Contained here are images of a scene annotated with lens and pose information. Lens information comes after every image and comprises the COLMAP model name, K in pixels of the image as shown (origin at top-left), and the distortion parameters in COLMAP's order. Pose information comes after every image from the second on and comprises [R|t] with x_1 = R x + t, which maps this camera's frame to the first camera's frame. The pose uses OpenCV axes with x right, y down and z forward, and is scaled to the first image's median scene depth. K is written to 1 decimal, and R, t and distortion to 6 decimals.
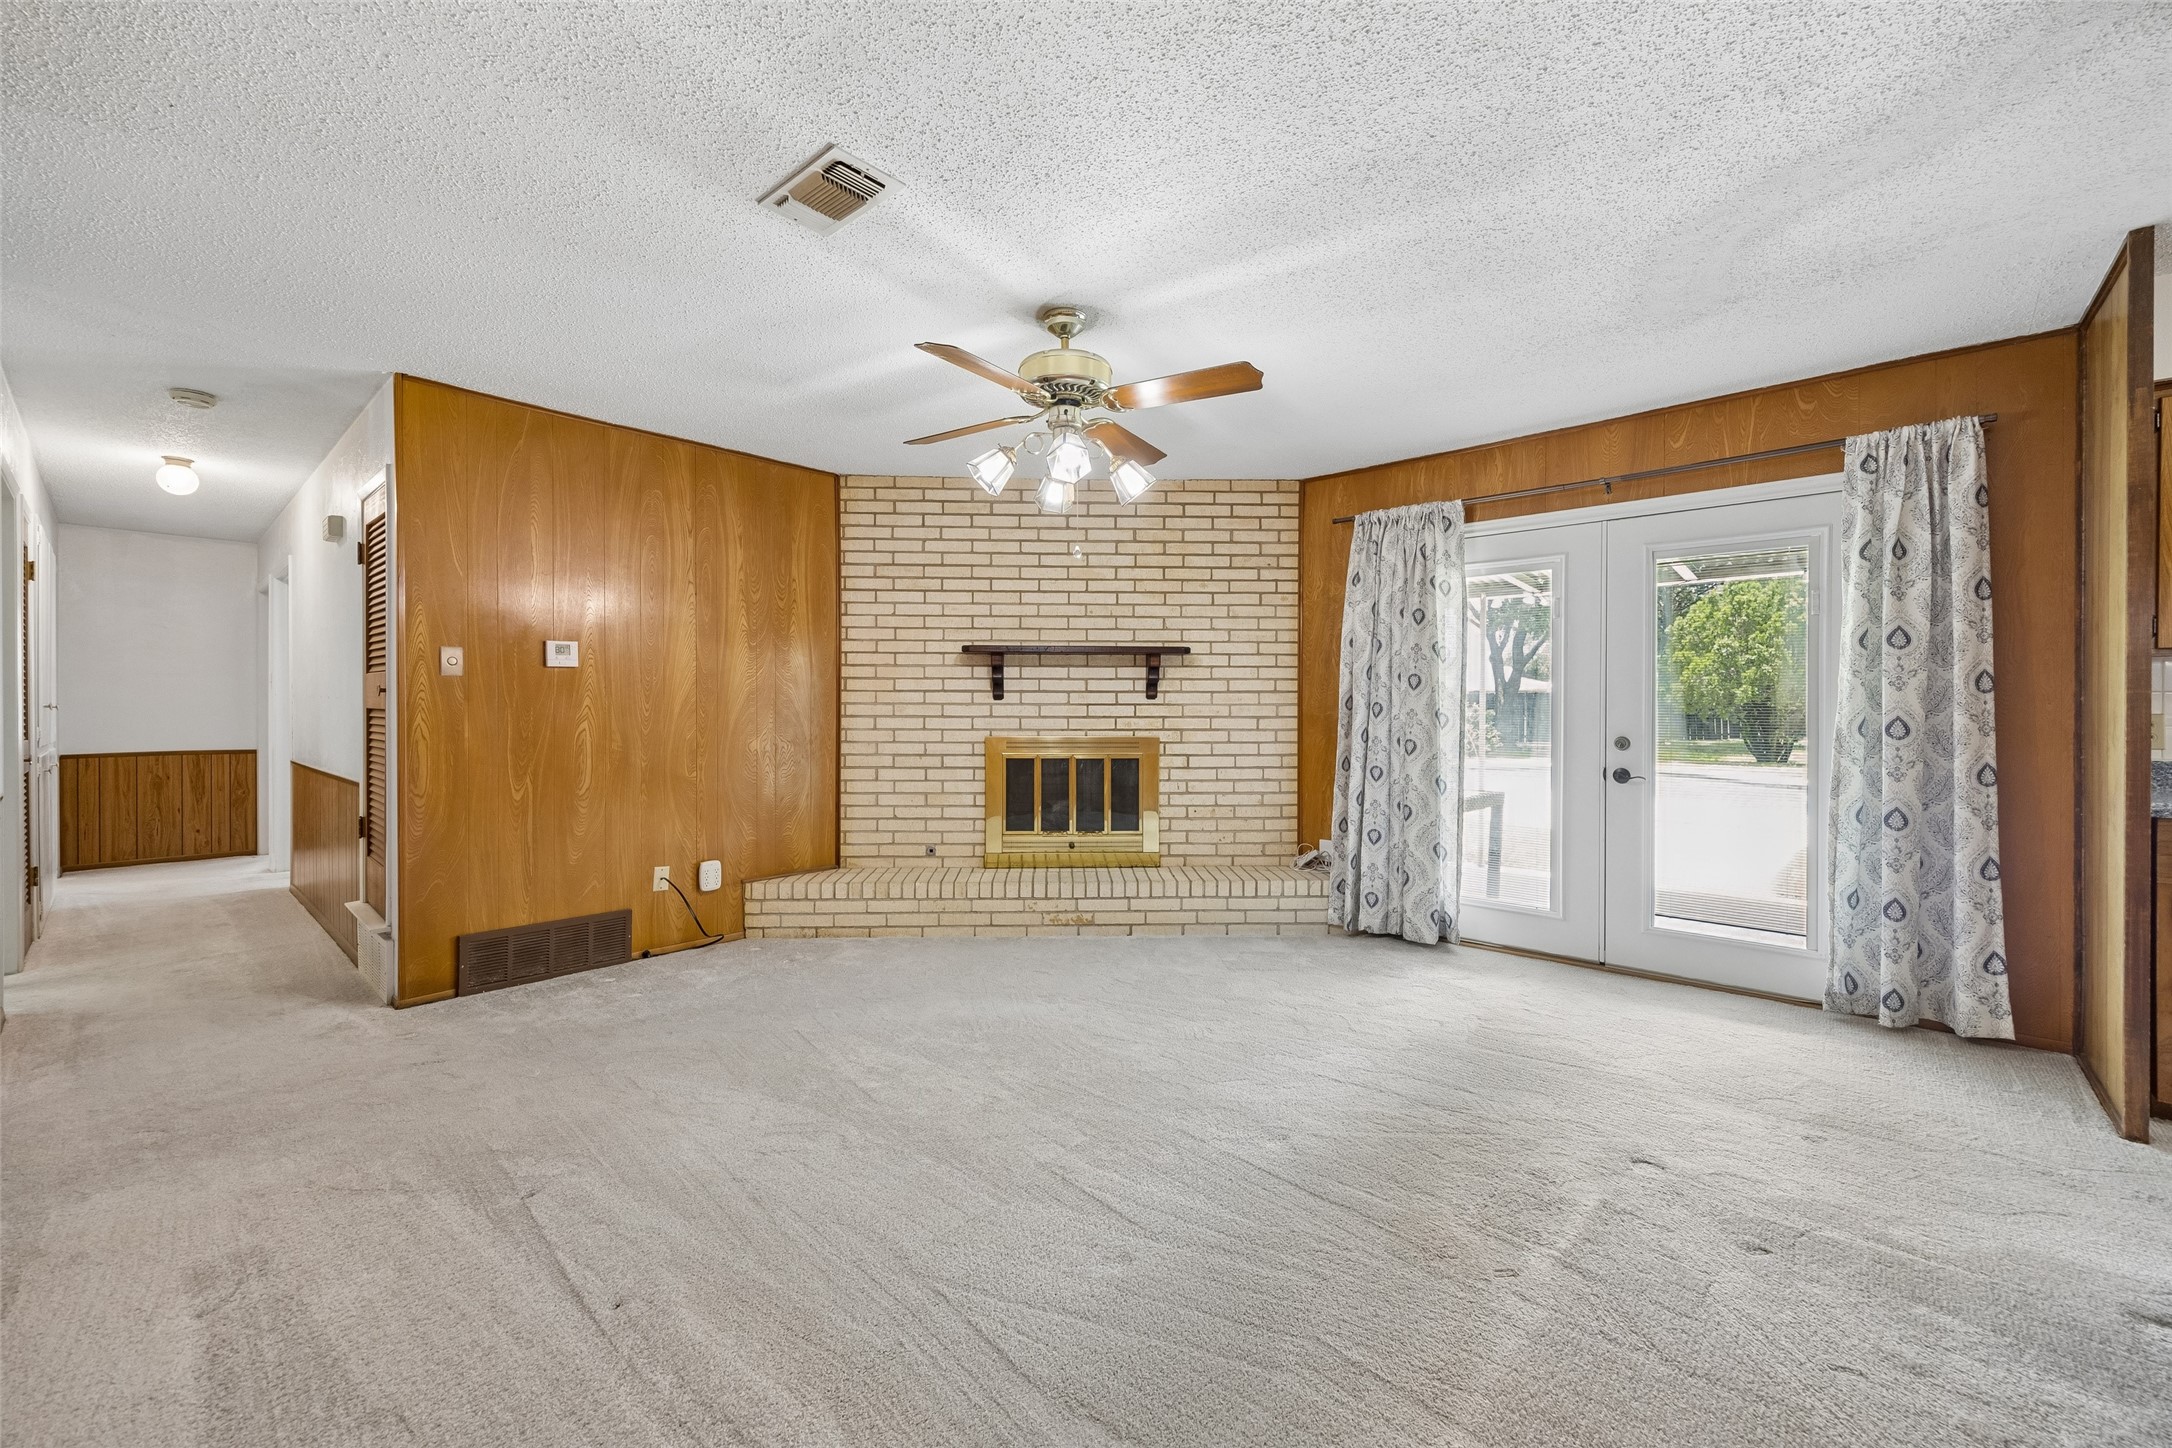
lens RADIAL K [[863.6, 0, 1076.7], [0, 863.6, 705.6], [0, 0, 1]] dist [0.000044, 0.000044]
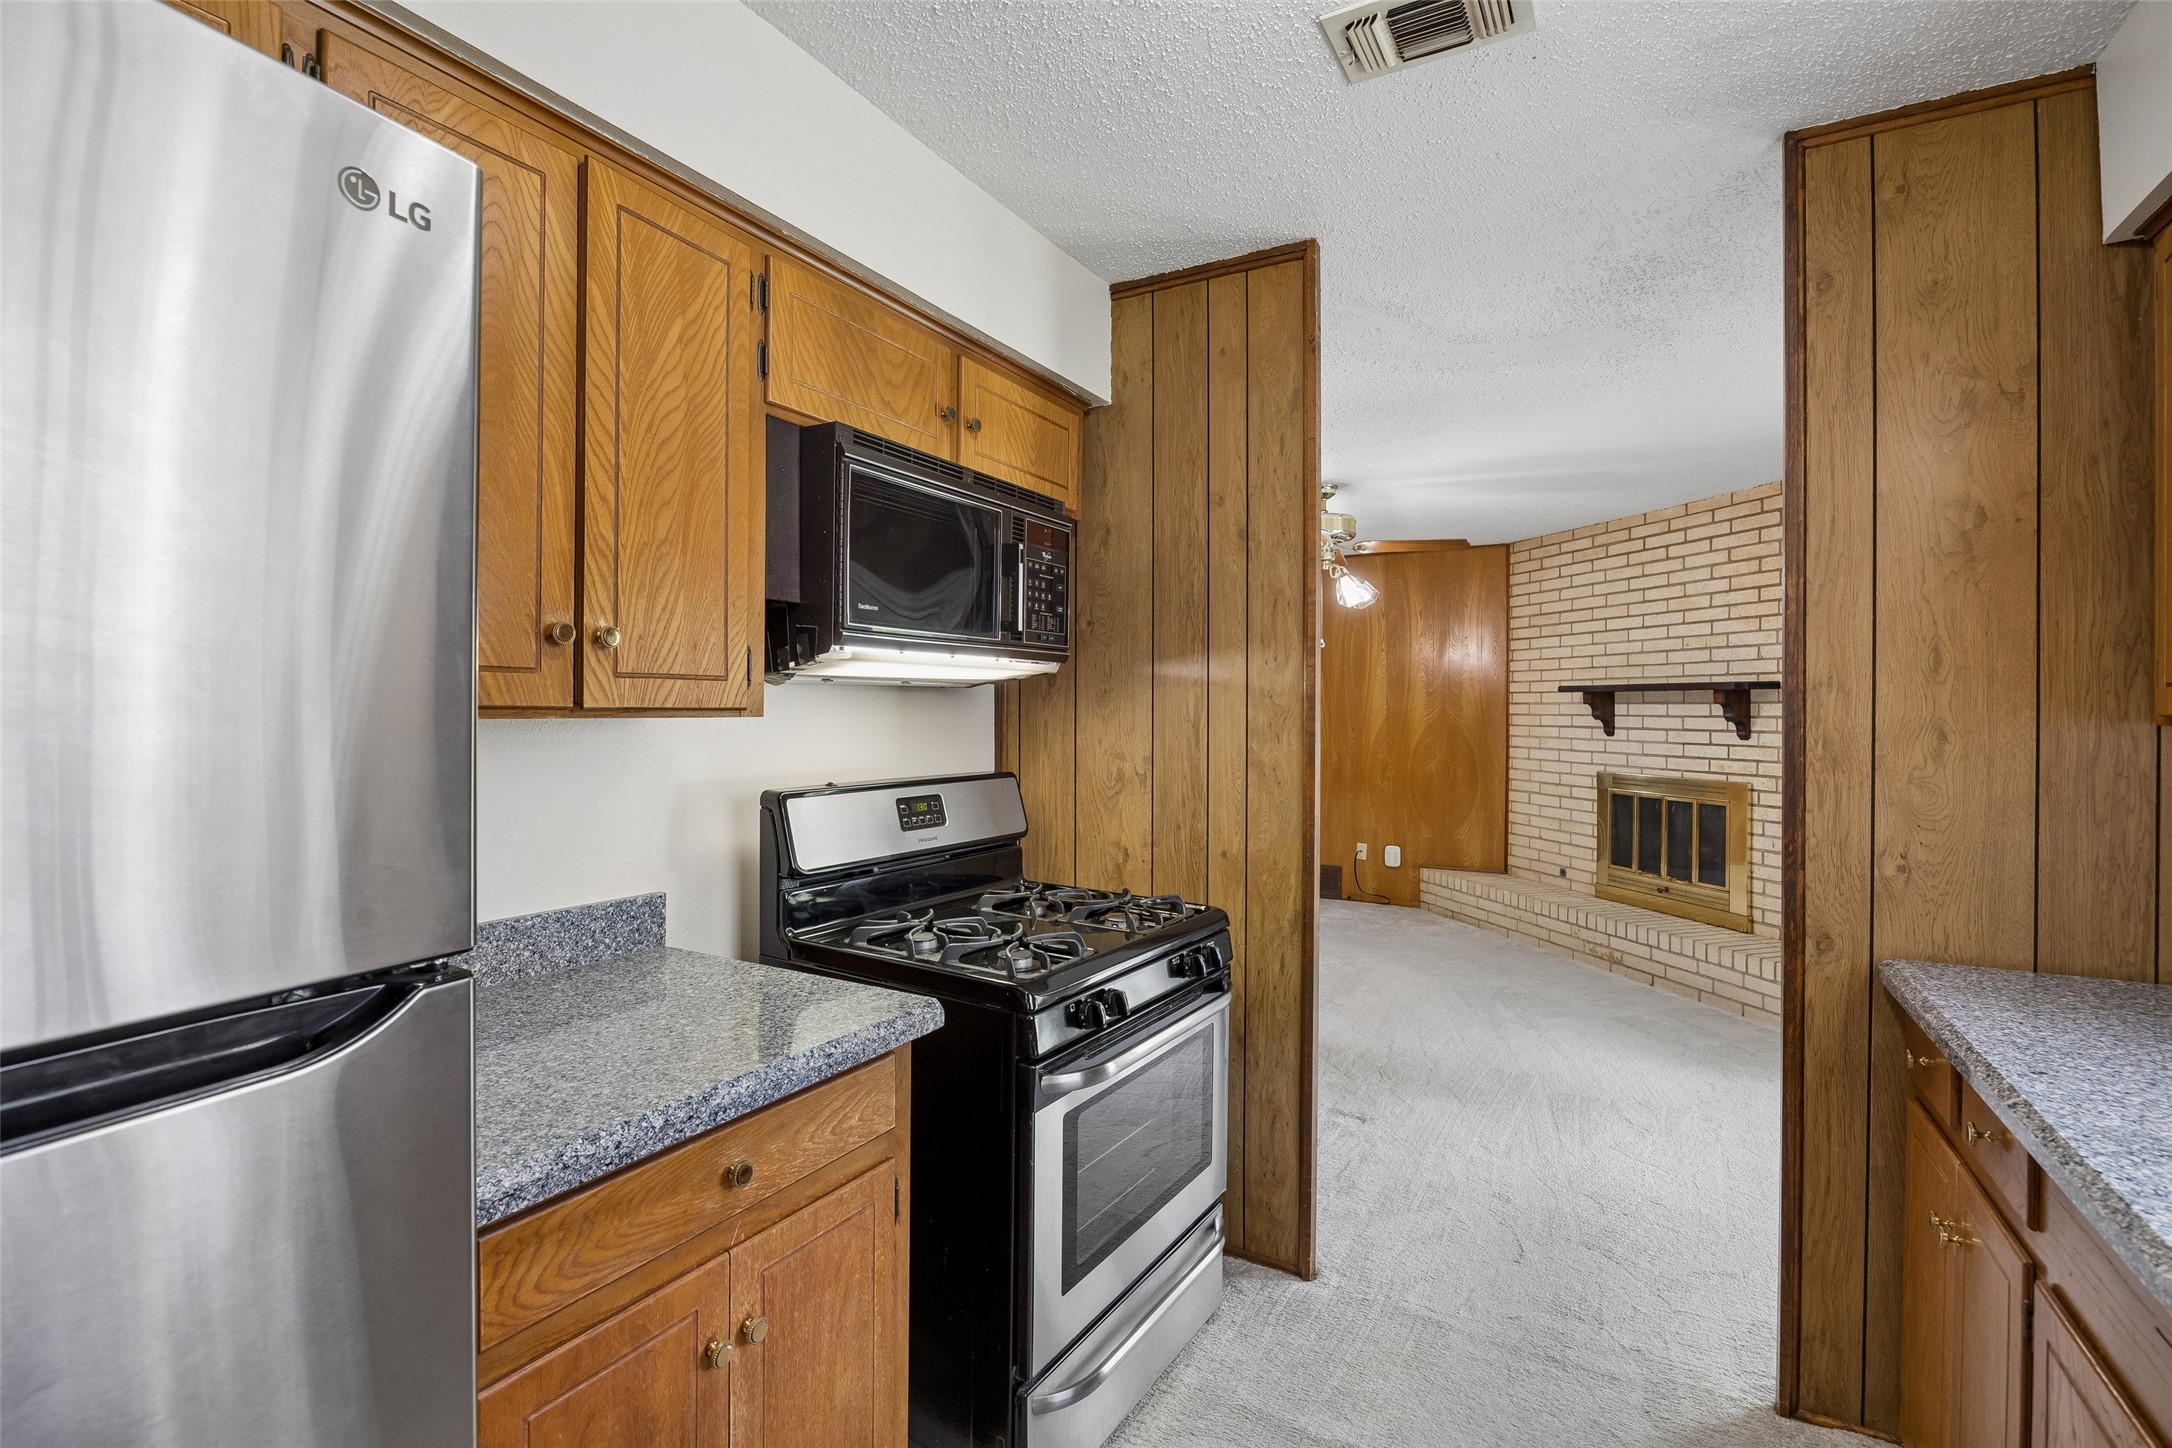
lens RADIAL K [[989.9, 0, 1083.8], [0, 989.9, 699.9], [0, 0, 1]] dist [-0.016240, 0.000495]
pose [[0.222042, -0.009303, -0.974993, 0.918678], [-0.005594, 0.999926, -0.010815, -0.033800], [0.975021, 0.007856, 0.221974, 0.128323]]
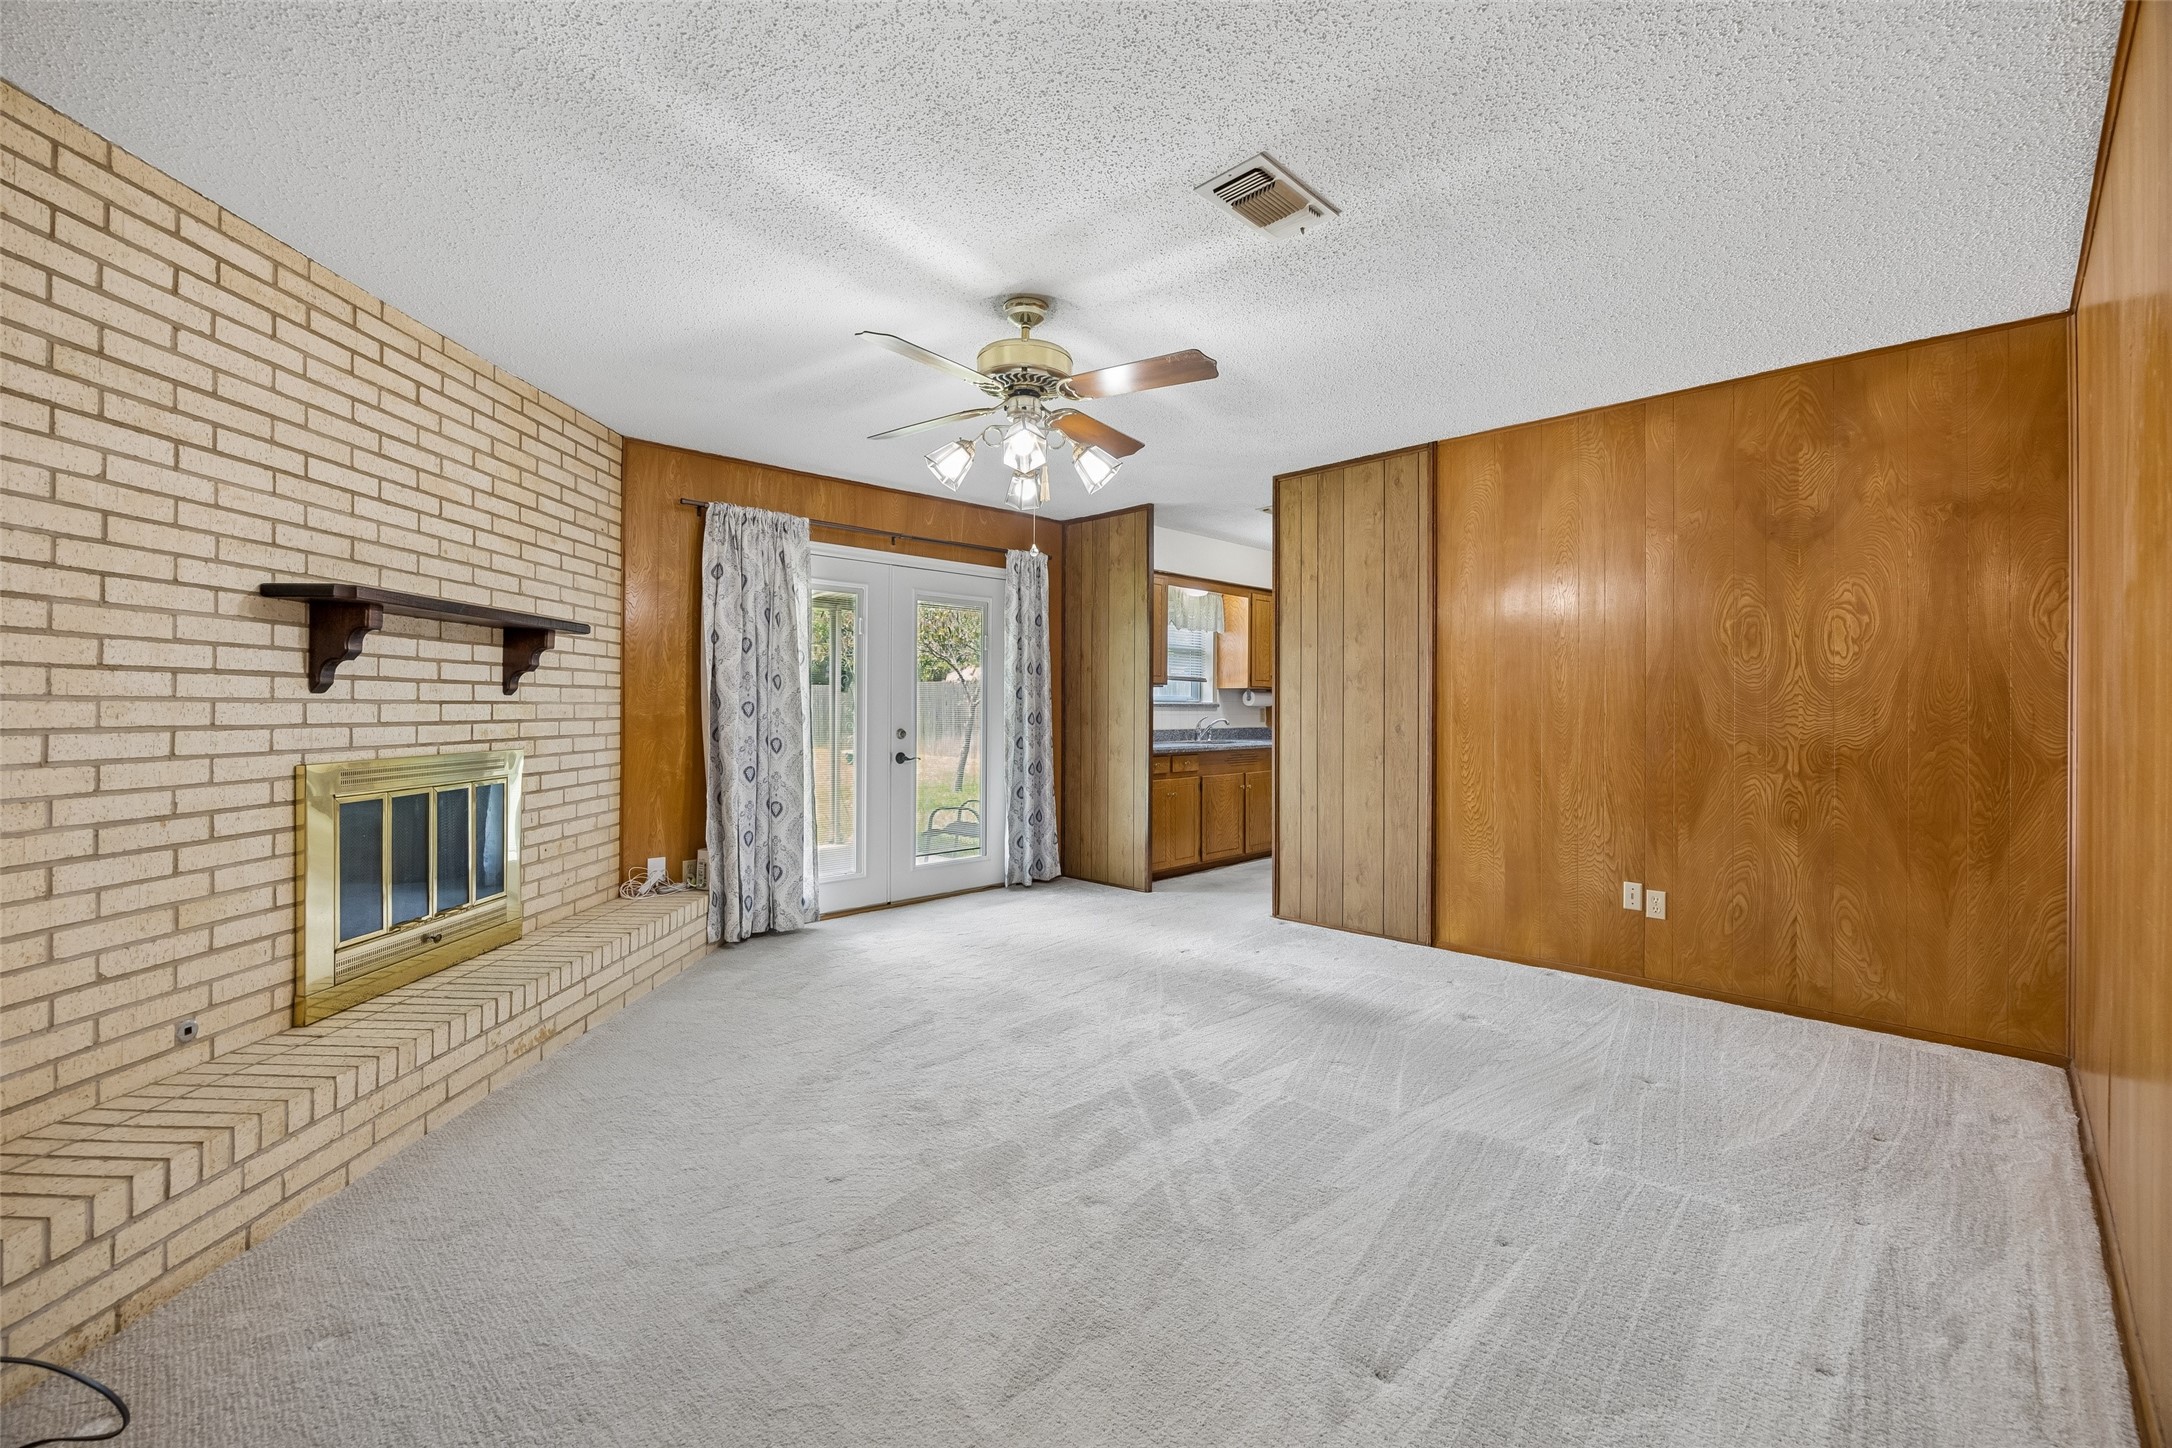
lens RADIAL K [[900.6, 0, 1080.5], [0, 900.6, 698.0], [0, 0, 1]] dist [-0.020092, 0.000226]
pose [[0.052695, 0.008666, 0.998573, -0.597956], [-0.003503, 0.999958, -0.008493, -0.000550], [-0.998605, -0.003051, 0.052723, 0.519901]]
